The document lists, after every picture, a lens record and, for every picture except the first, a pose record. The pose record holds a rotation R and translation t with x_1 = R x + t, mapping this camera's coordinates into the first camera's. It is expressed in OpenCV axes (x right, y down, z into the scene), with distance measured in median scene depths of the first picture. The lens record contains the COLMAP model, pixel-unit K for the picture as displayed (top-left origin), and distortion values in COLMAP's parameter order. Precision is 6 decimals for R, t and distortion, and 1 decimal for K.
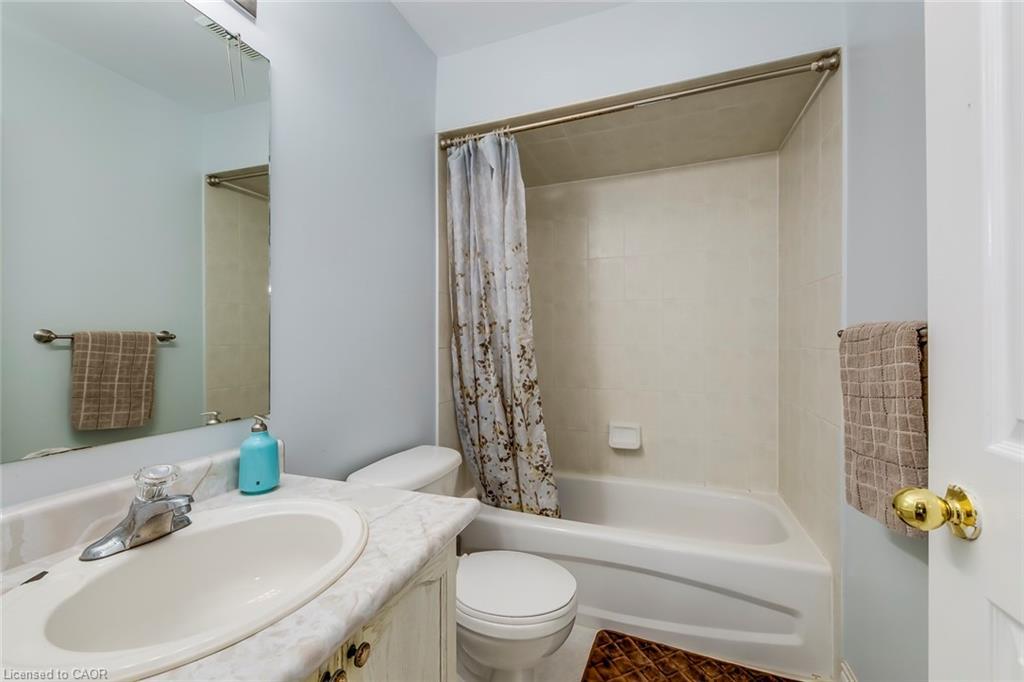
lens RADIAL K [[429.4, 0, 512.0], [0, 429.4, 341.0], [0, 0, 1]] dist [0.007143, -0.000146]
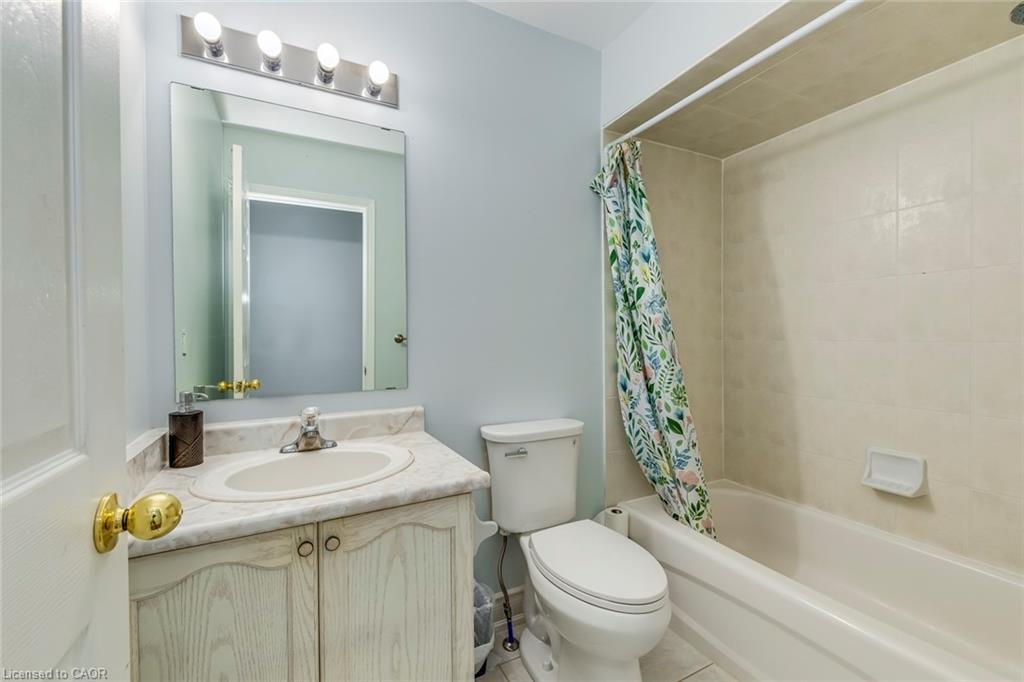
lens RADIAL K [[429.4, 0, 512.0], [0, 429.4, 341.0], [0, 0, 1]] dist [0.007143, -0.000146]
pose [[0.739470, -0.003754, -0.673179, 0.347440], [0.003976, 0.999991, -0.001208, 0.002068], [0.673178, -0.001783, 0.739478, 0.079884]]
